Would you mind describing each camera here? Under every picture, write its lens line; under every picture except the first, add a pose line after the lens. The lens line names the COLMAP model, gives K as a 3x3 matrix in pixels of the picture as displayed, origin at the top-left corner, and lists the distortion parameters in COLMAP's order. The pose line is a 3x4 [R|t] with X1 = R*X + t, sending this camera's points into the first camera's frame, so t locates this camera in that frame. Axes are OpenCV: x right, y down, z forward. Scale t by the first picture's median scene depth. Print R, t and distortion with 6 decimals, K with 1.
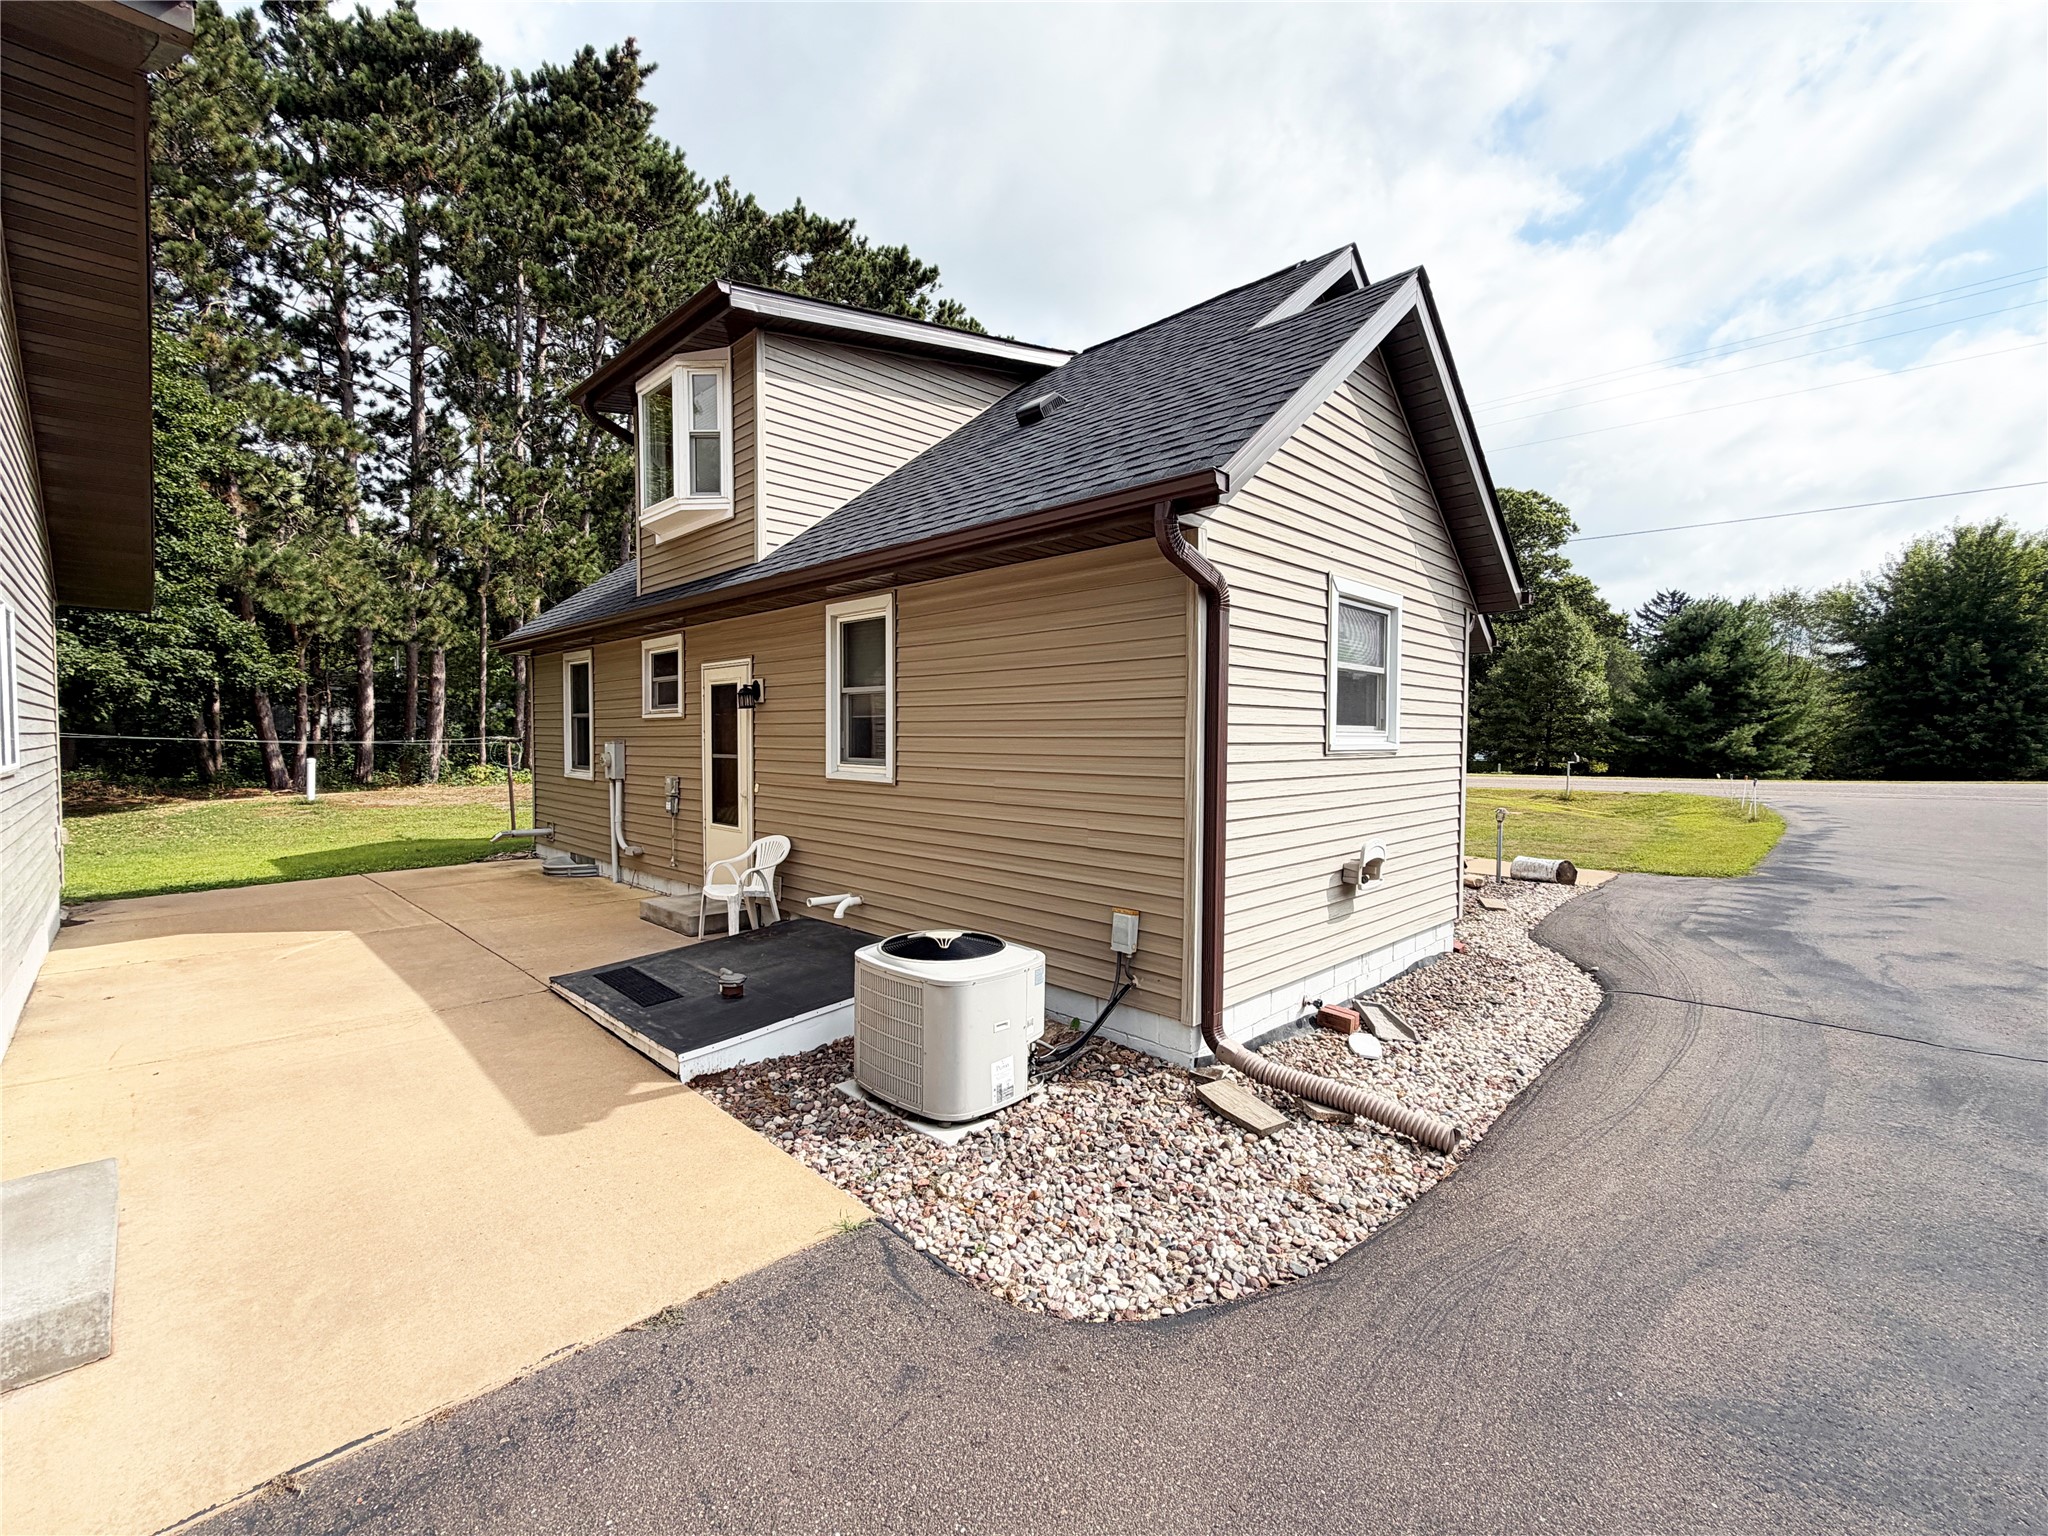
lens RADIAL K [[885.4, 0, 1023.5], [0, 885.4, 770.0], [0, 0, 1]] dist [-0.001908, 0.000079]
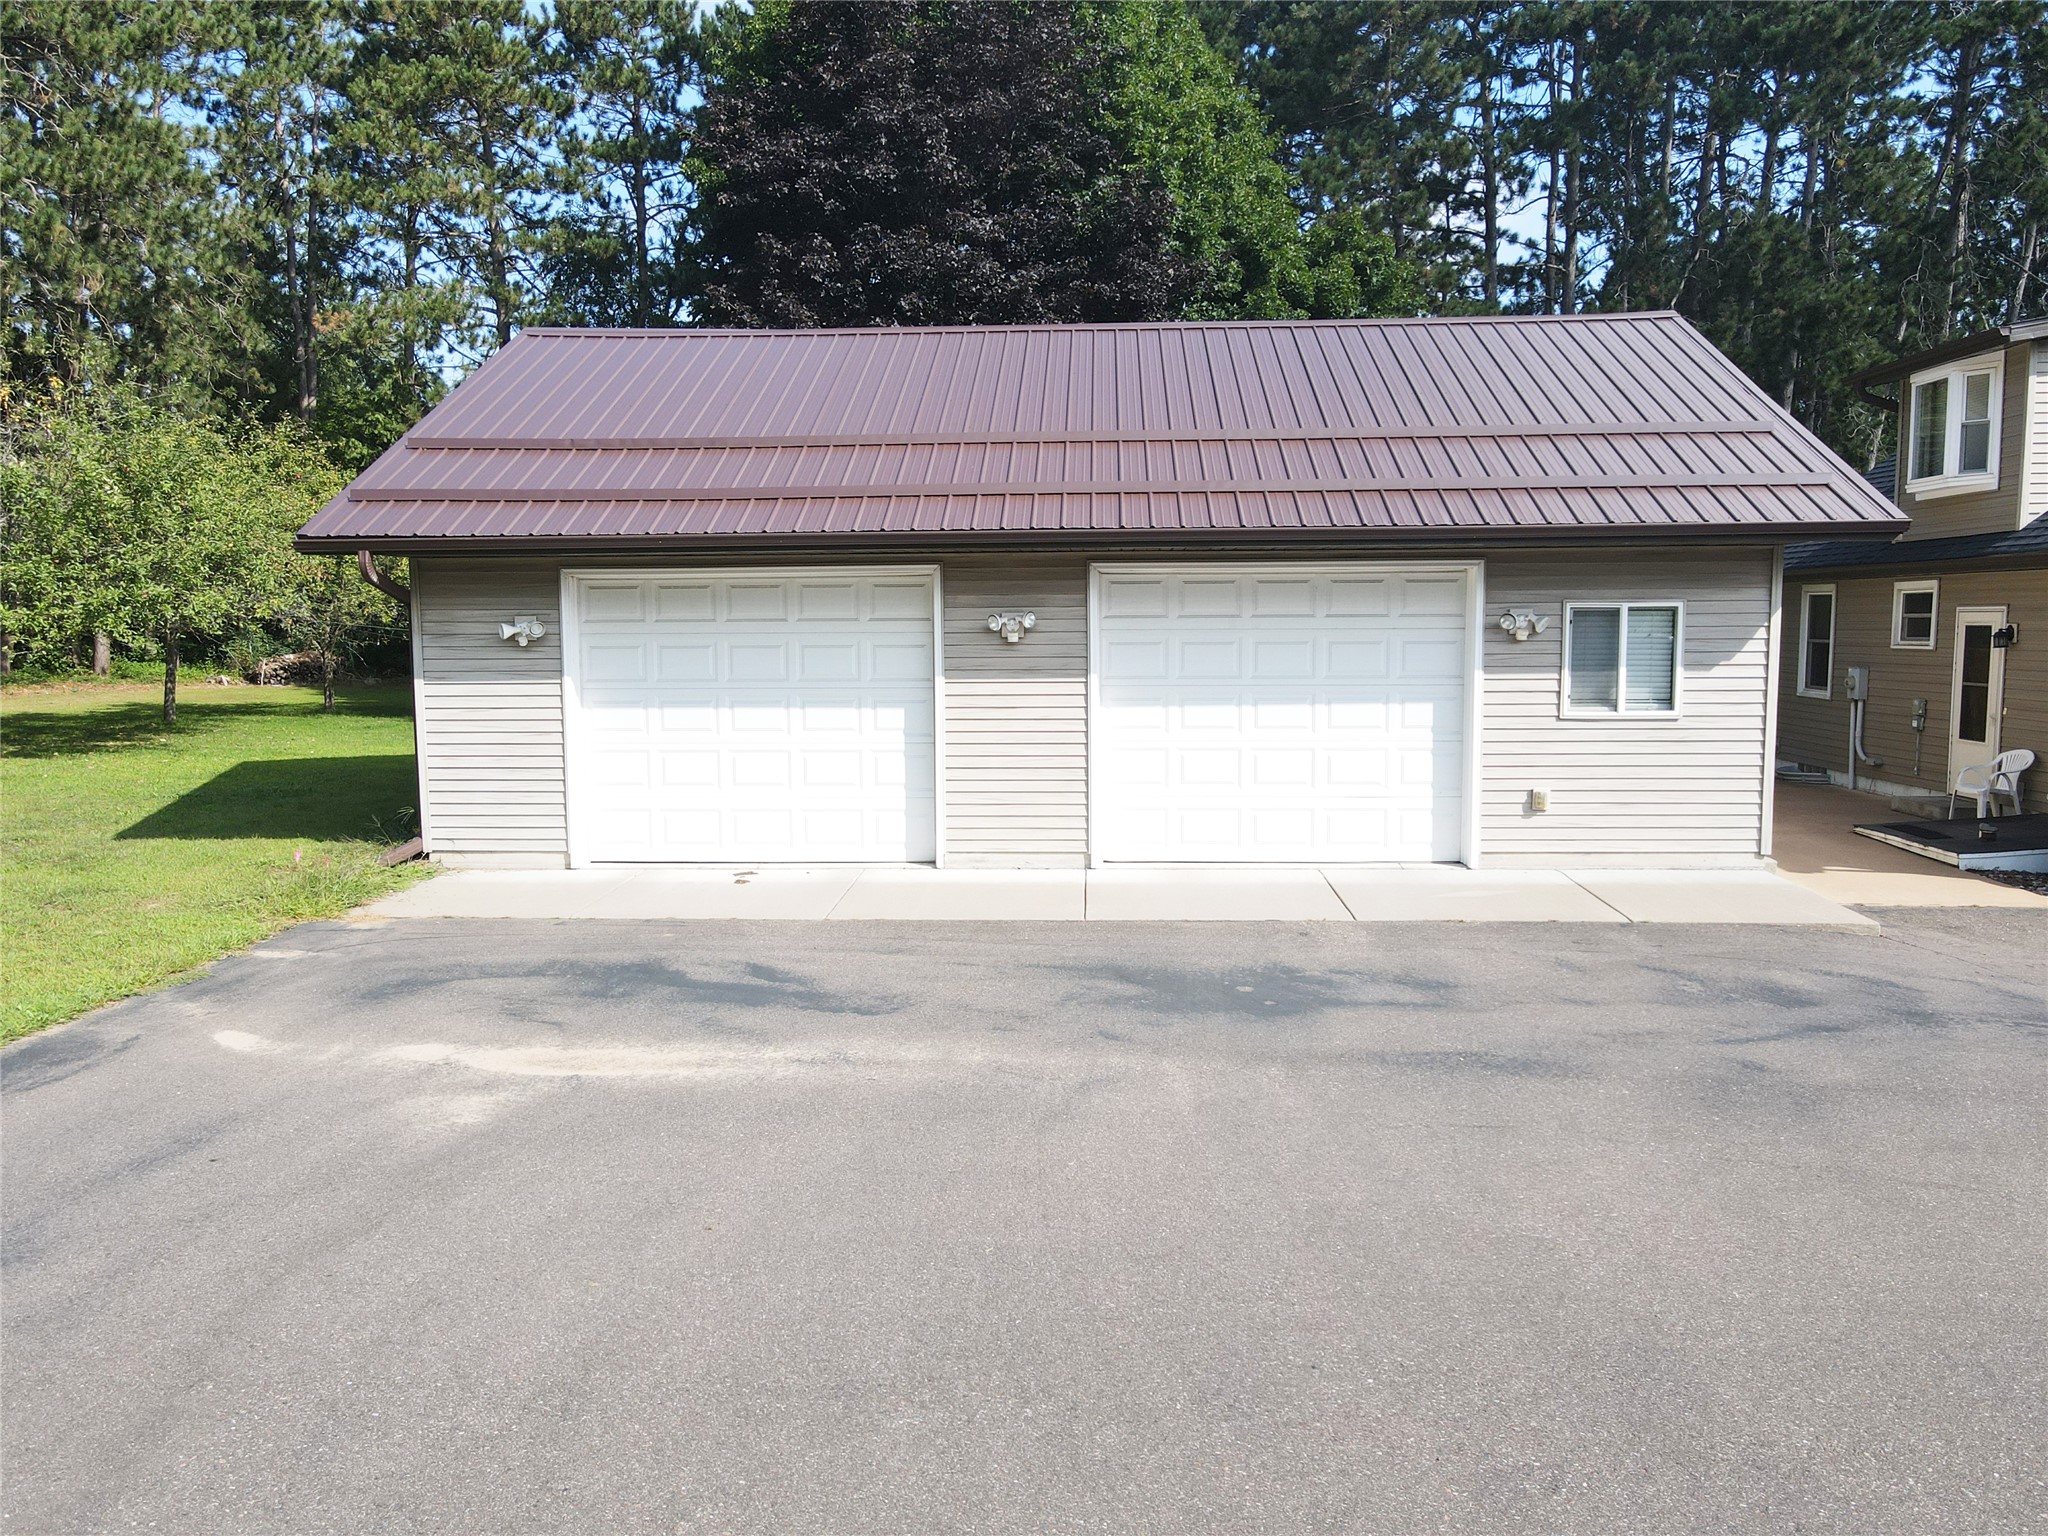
lens RADIAL K [[1487.0, 0, 1020.0], [0, 1487.0, 761.9], [0, 0, 1]] dist [0.010966, 0.006484]
pose [[0.661346, 0.065245, -0.747238, 0.345727], [-0.020549, 0.997412, 0.068901, -0.024211], [0.749799, -0.030212, 0.660975, -1.377515]]
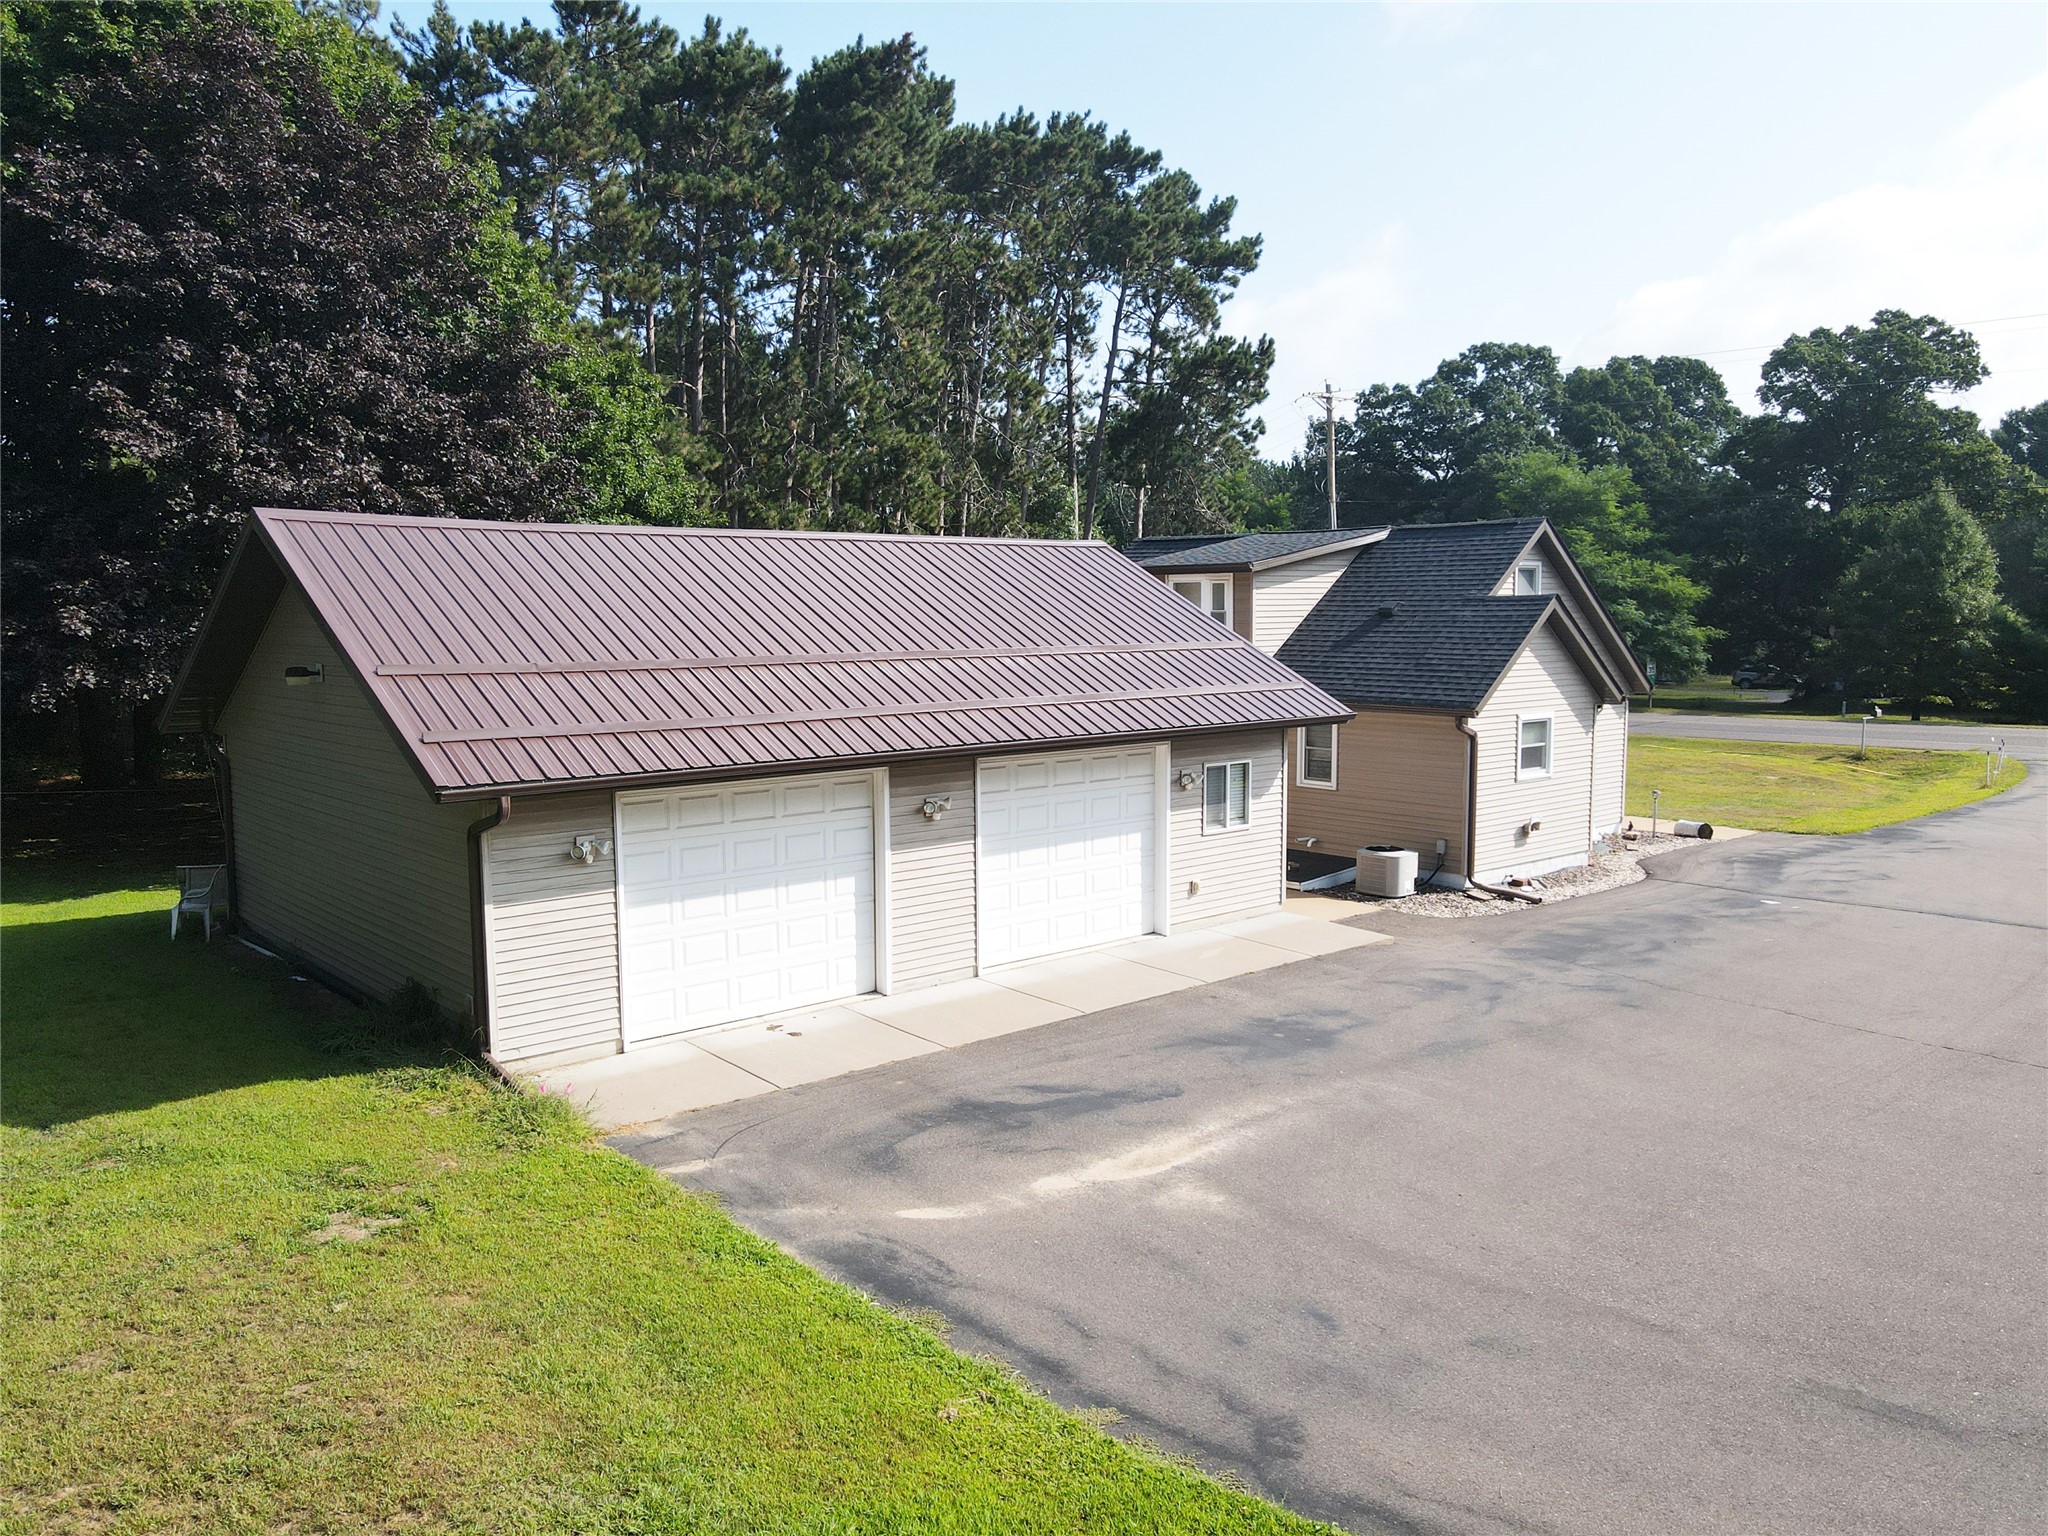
lens RADIAL K [[1487.0, 0, 1023.1], [0, 1487.0, 767.2], [0, 0, 1]] dist [0.010966, 0.006484]
pose [[0.996640, -0.001717, -0.081893, -0.516811], [0.007073, 0.997850, 0.065157, -0.246994], [0.081605, -0.065517, 0.994509, -2.403908]]
